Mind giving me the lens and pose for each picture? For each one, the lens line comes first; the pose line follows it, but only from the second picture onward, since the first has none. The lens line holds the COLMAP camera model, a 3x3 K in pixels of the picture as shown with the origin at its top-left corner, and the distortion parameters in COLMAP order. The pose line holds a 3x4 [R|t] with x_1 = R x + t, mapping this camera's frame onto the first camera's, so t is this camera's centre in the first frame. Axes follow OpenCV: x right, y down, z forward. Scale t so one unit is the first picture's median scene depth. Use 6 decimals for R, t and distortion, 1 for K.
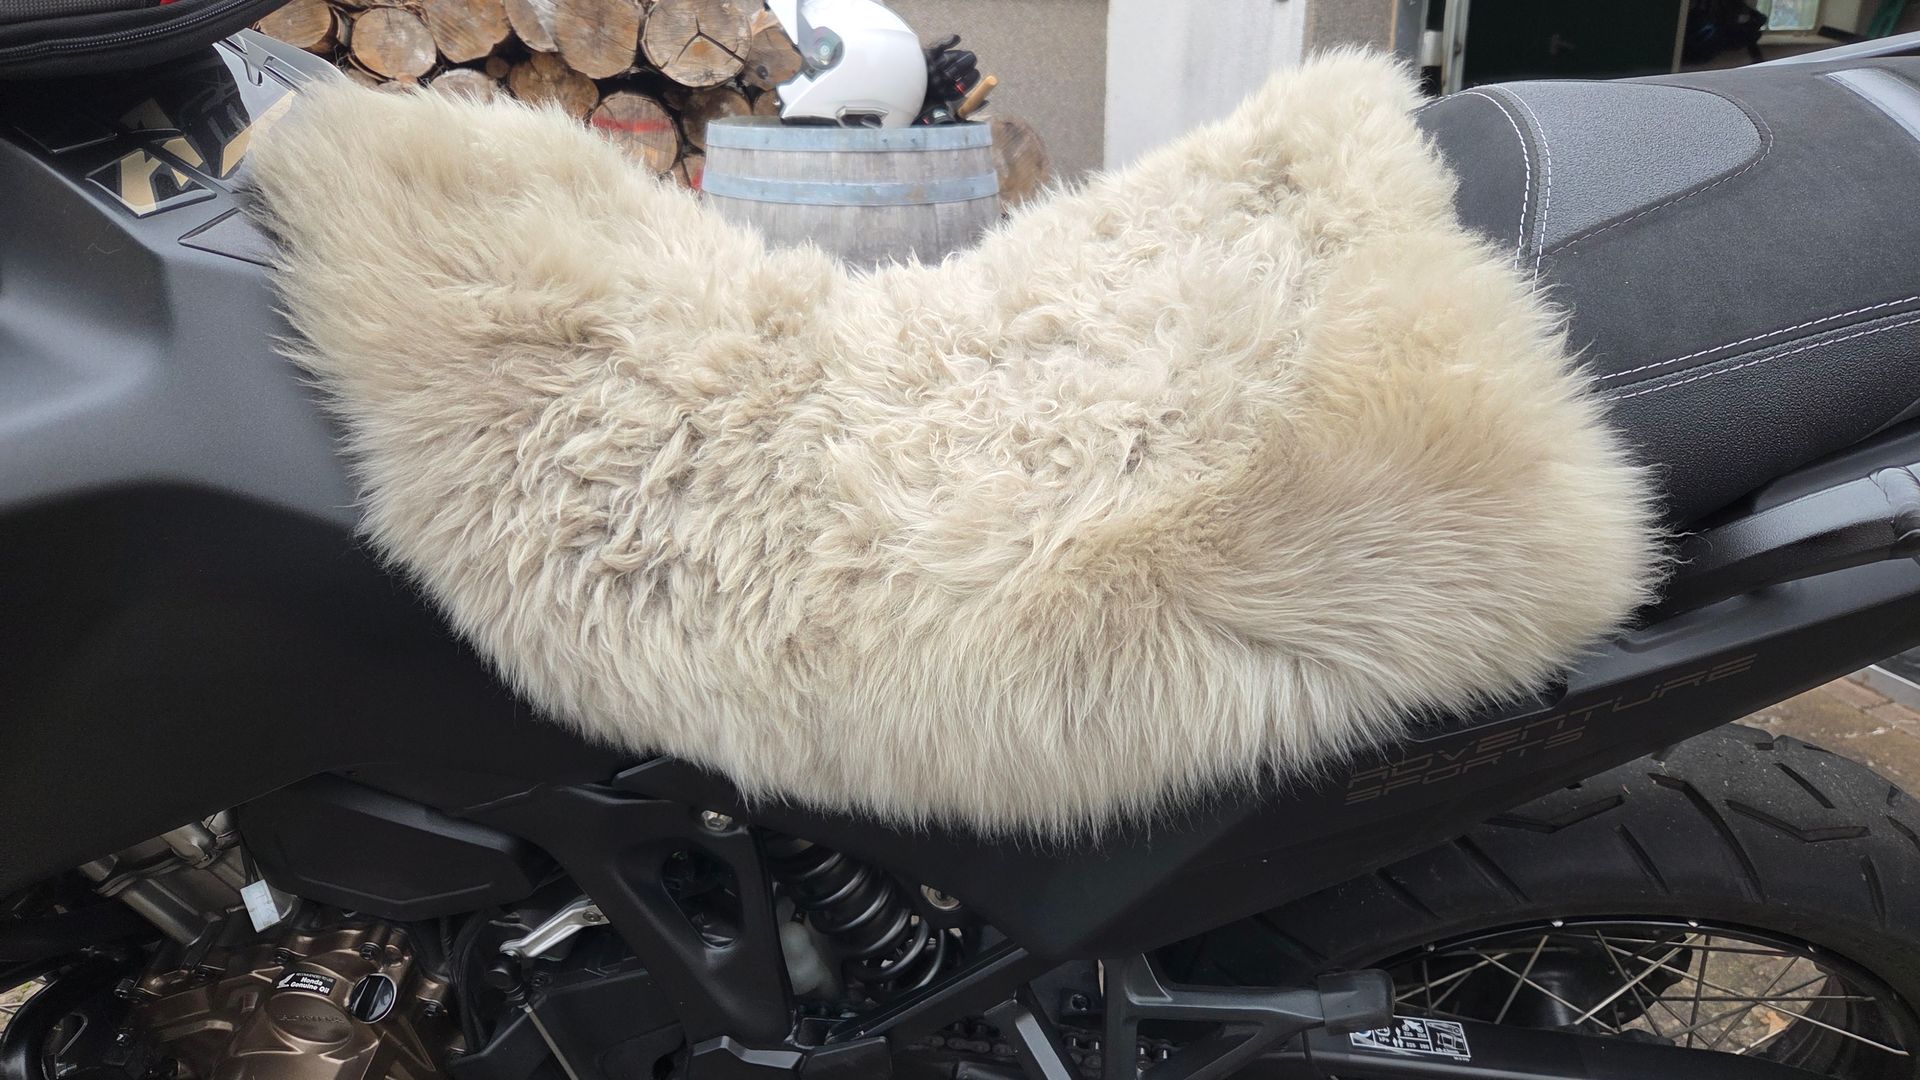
lens RADIAL K [[1301.9, 0, 983.2], [0, 1301.9, 510.3], [0, 0, 1]] dist [0.052110, -0.043628]
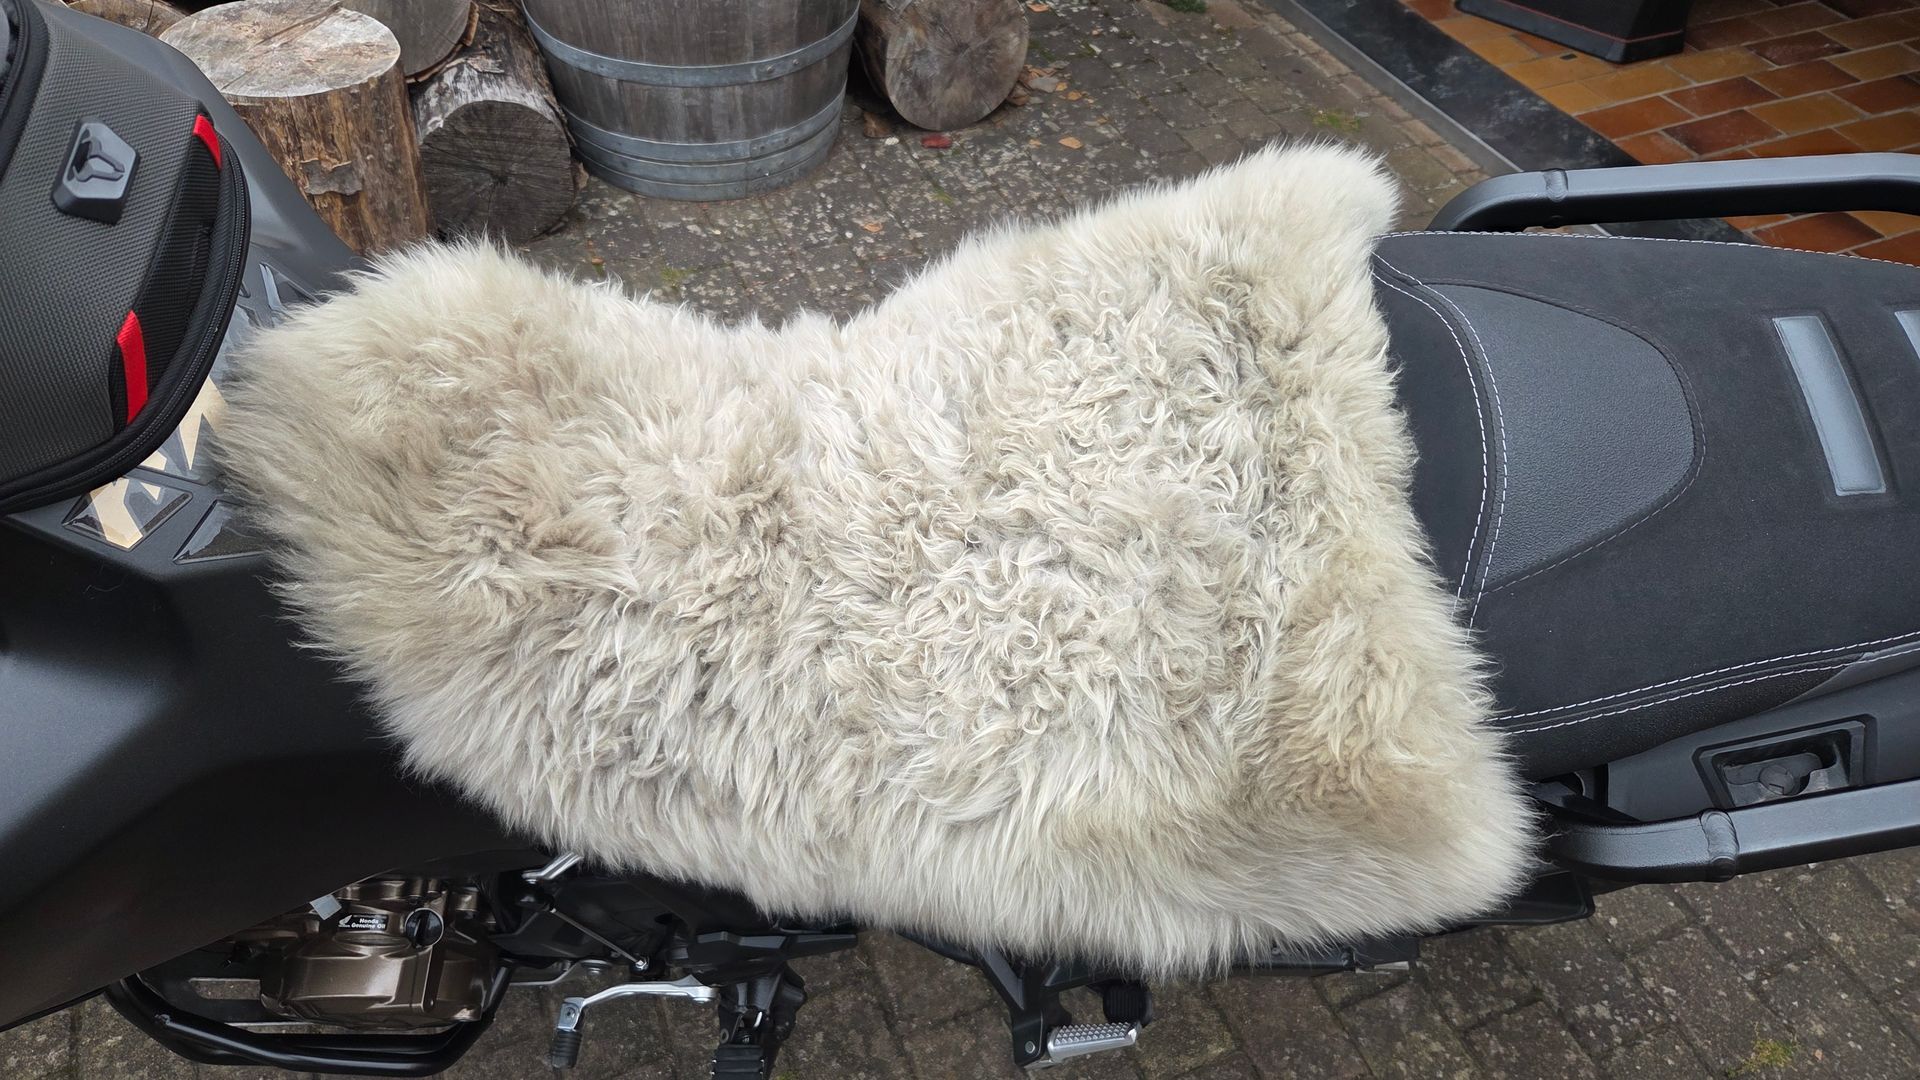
lens RADIAL K [[1301.9, 0, 950.9], [0, 1301.9, 542.2], [0, 0, 1]] dist [0.052110, -0.043628]
pose [[0.994246, -0.037079, 0.100501, -0.121666], [-0.012870, 0.890042, 0.455697, -0.644401], [-0.106347, -0.454369, 0.884443, 0.064985]]
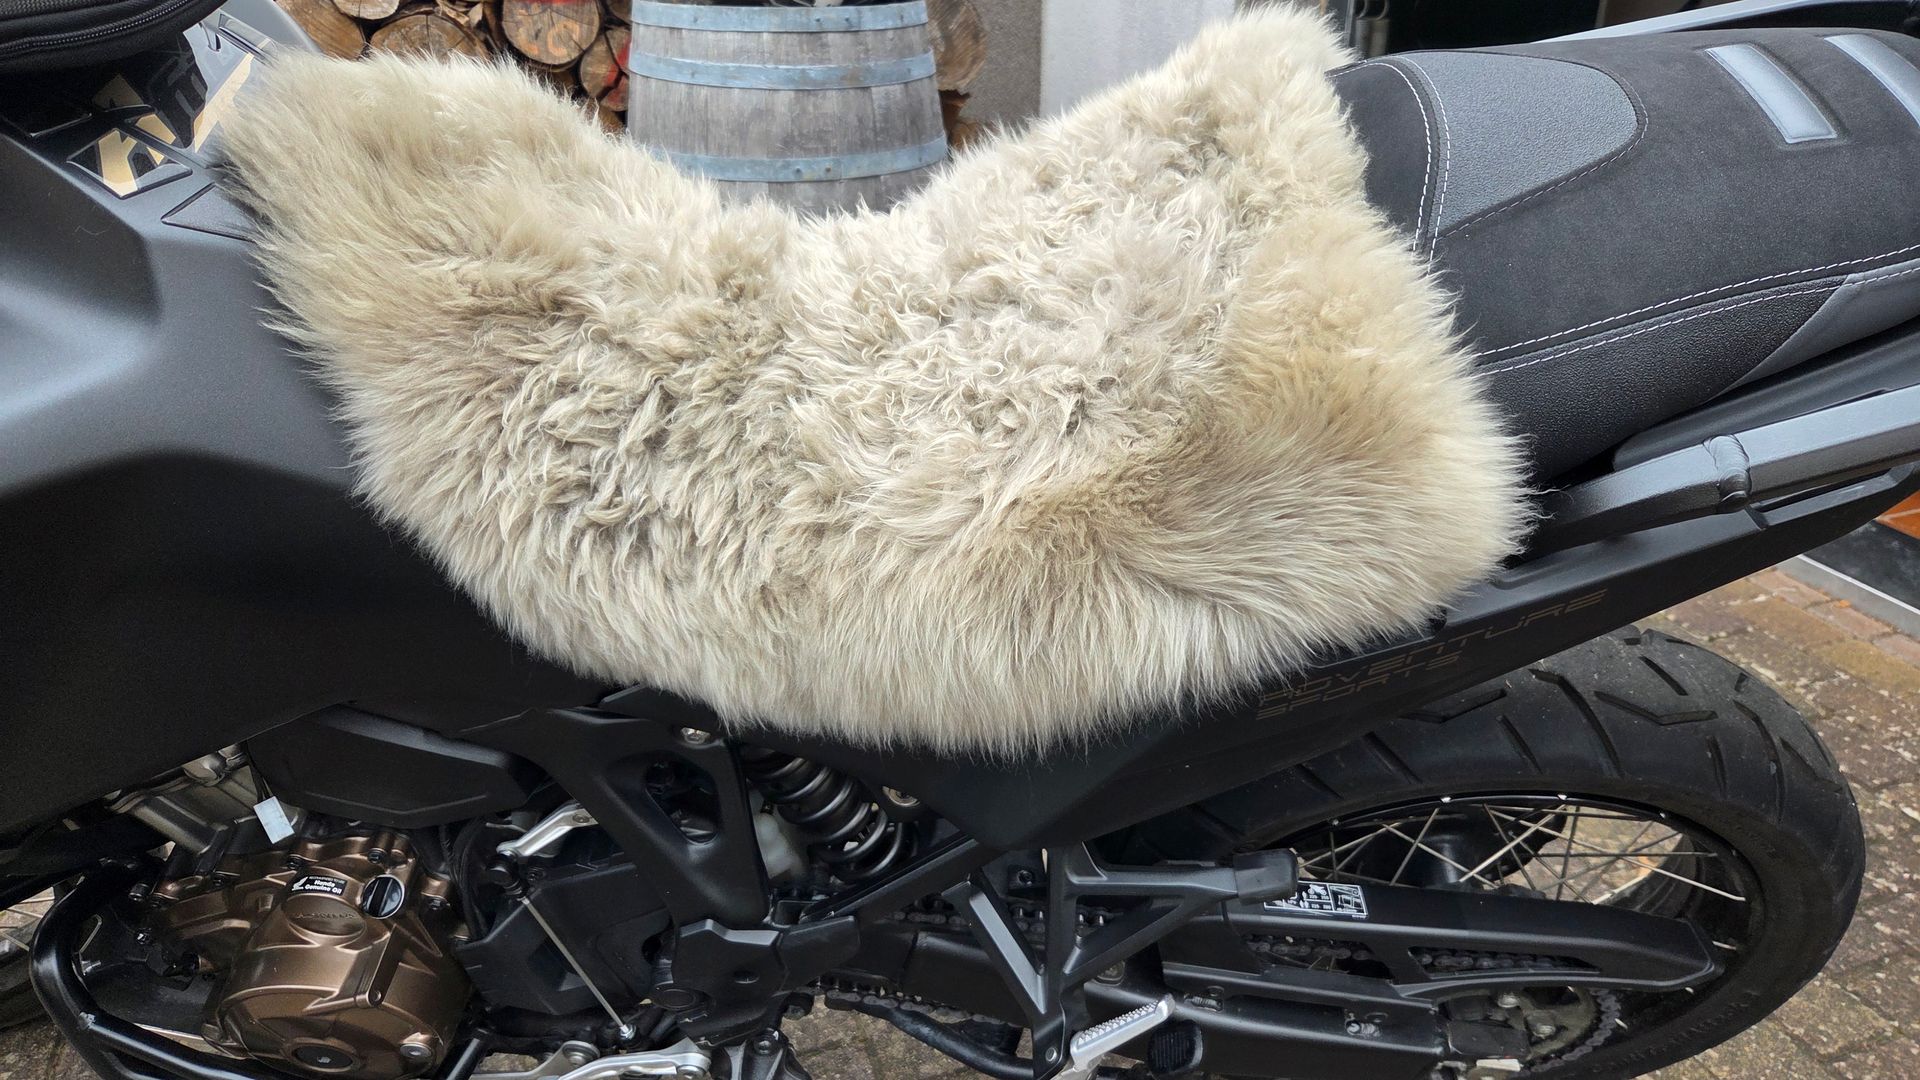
lens RADIAL K [[1301.9, 0, 990.7], [0, 1301.9, 542.5], [0, 0, 1]] dist [0.052110, -0.043628]
pose [[0.998582, -0.017114, 0.050404, -0.010732], [0.010645, 0.991983, 0.125918, -0.071905], [-0.052155, -0.125203, 0.990759, -0.096965]]
